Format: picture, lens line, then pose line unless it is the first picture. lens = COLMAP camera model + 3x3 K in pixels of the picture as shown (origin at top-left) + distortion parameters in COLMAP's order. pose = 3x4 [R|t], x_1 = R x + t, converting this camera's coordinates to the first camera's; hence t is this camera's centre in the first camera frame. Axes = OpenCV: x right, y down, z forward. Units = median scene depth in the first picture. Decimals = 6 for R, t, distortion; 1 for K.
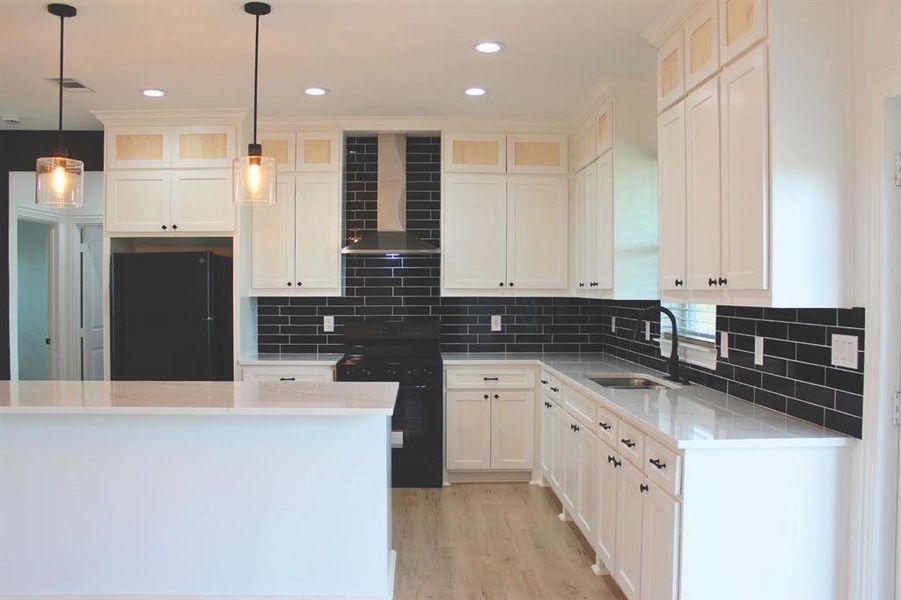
lens RADIAL K [[774.0, 0, 450.5], [0, 774.0, 300.0], [0, 0, 1]] dist [-0.093582, 0.012762]
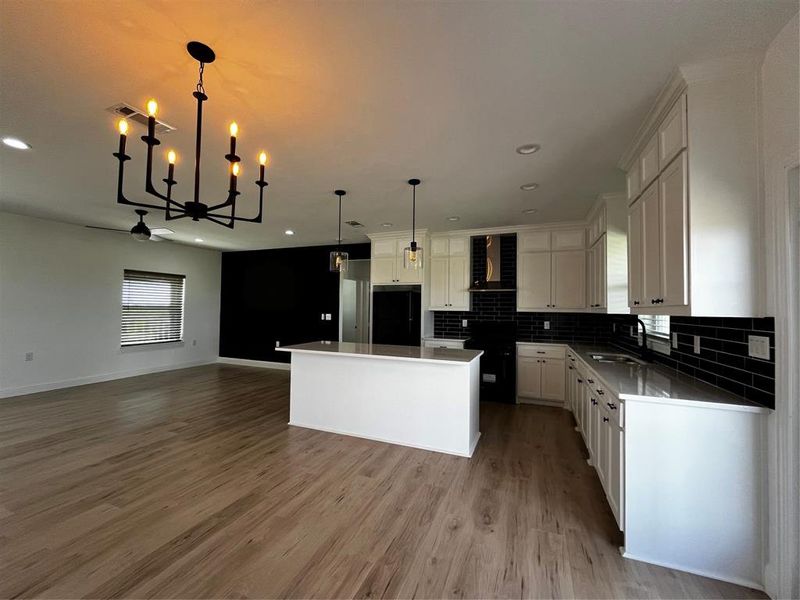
lens RADIAL K [[330.5, 0, 400.0], [0, 330.5, 300.0], [0, 0, 1]] dist [0.000771, -0.000169]
pose [[0.910073, -0.001102, -0.414447, 0.085417], [-0.017738, 0.998977, -0.041606, 0.008622], [0.414069, 0.045216, 0.909122, 0.068345]]
